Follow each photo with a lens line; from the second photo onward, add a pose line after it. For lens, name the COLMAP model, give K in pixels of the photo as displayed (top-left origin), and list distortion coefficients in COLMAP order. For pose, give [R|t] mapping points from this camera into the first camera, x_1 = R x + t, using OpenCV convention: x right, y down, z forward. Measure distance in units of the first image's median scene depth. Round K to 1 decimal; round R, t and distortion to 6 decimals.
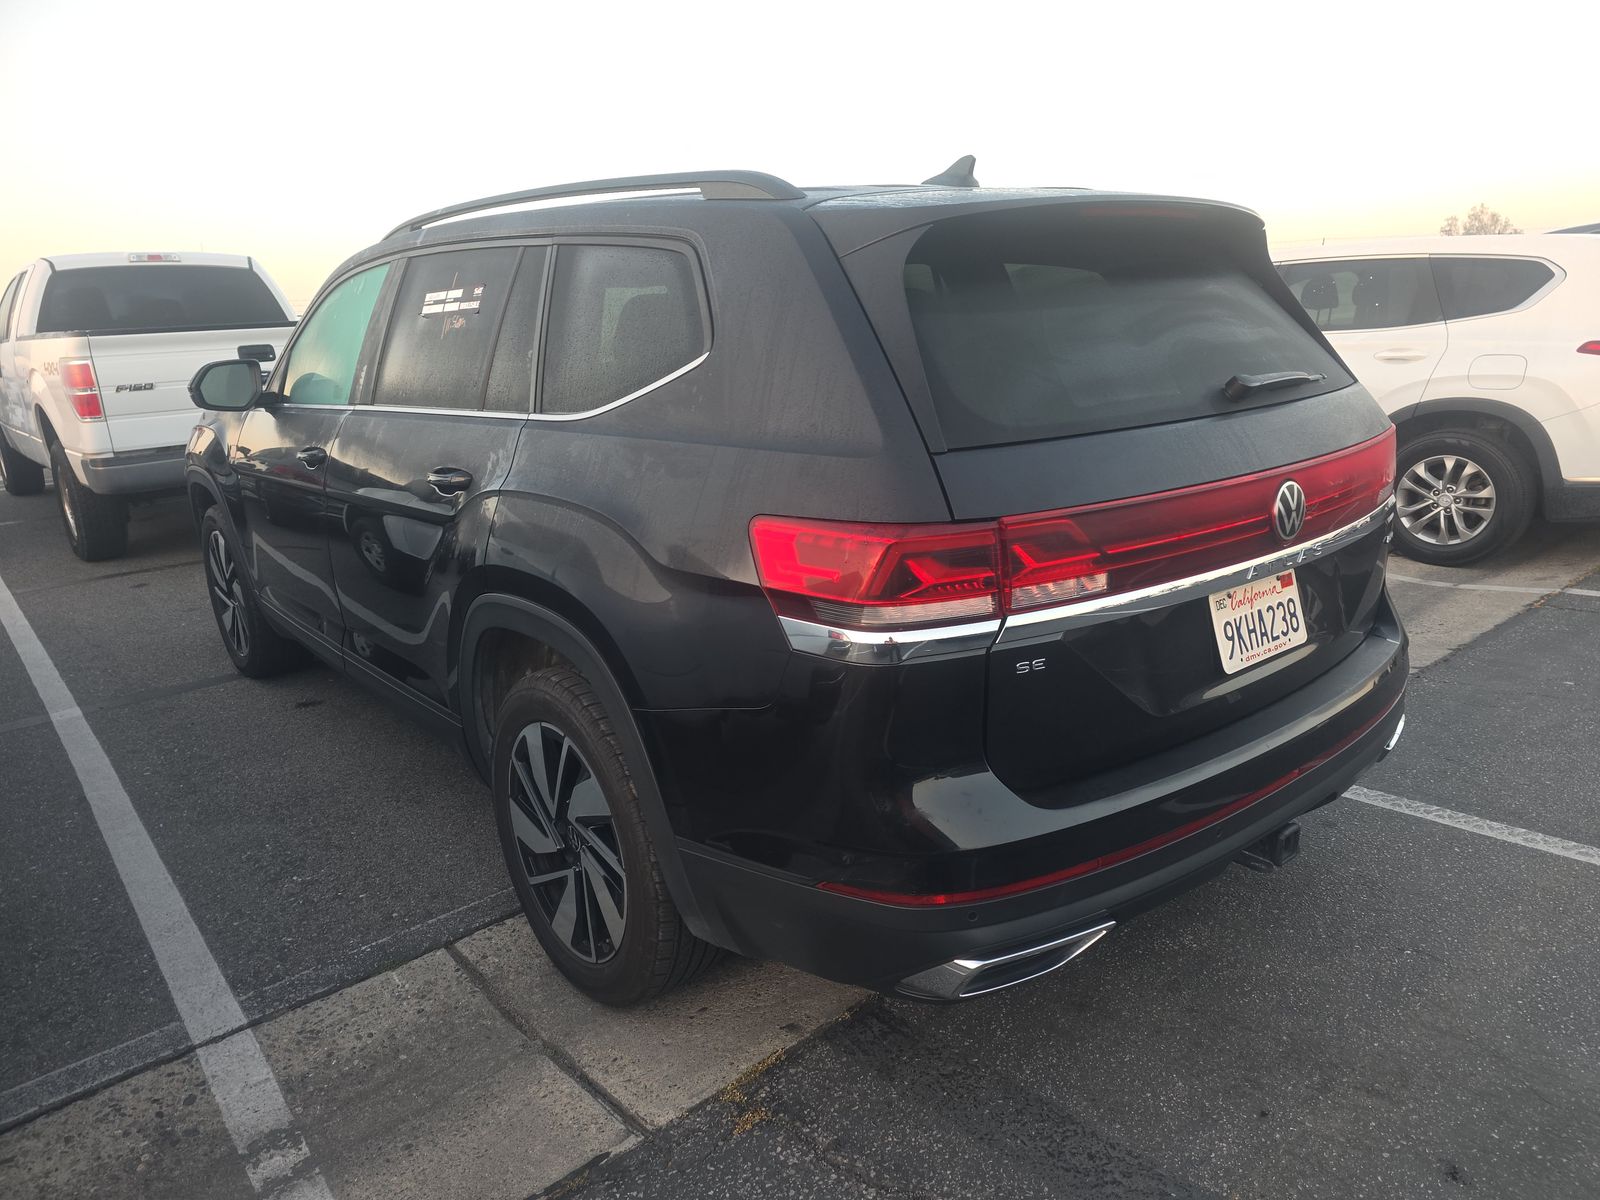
lens RADIAL K [[1104.2, 0, 799.2], [0, 1104.2, 613.7], [0, 0, 1]] dist [0.042595, -0.041636]
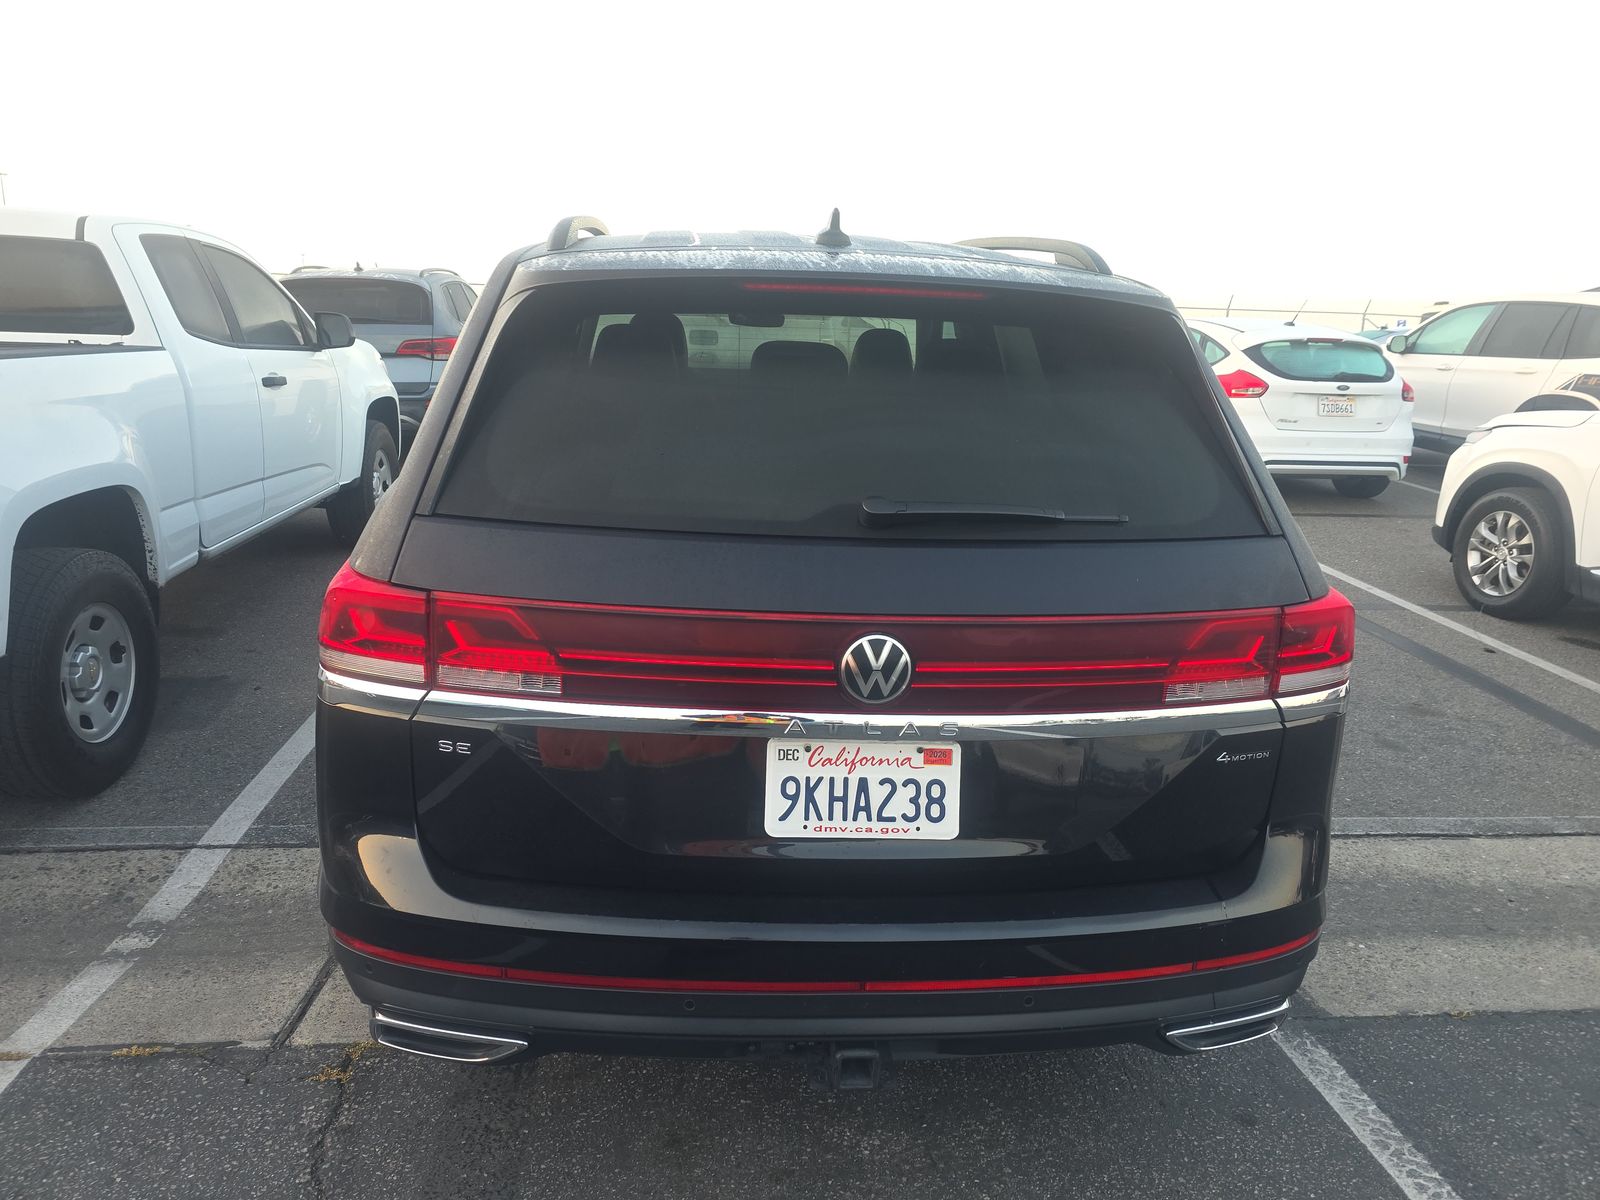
lens RADIAL K [[1060.8, 0, 800.0], [0, 1060.8, 600.0], [0, 0, 1]] dist [0.087267, -0.115631]
pose [[0.815134, 0.227645, -0.532668, 0.792134], [-0.230498, 0.971078, 0.062279, -0.176385], [0.531439, 0.072013, 0.844030, 0.305394]]
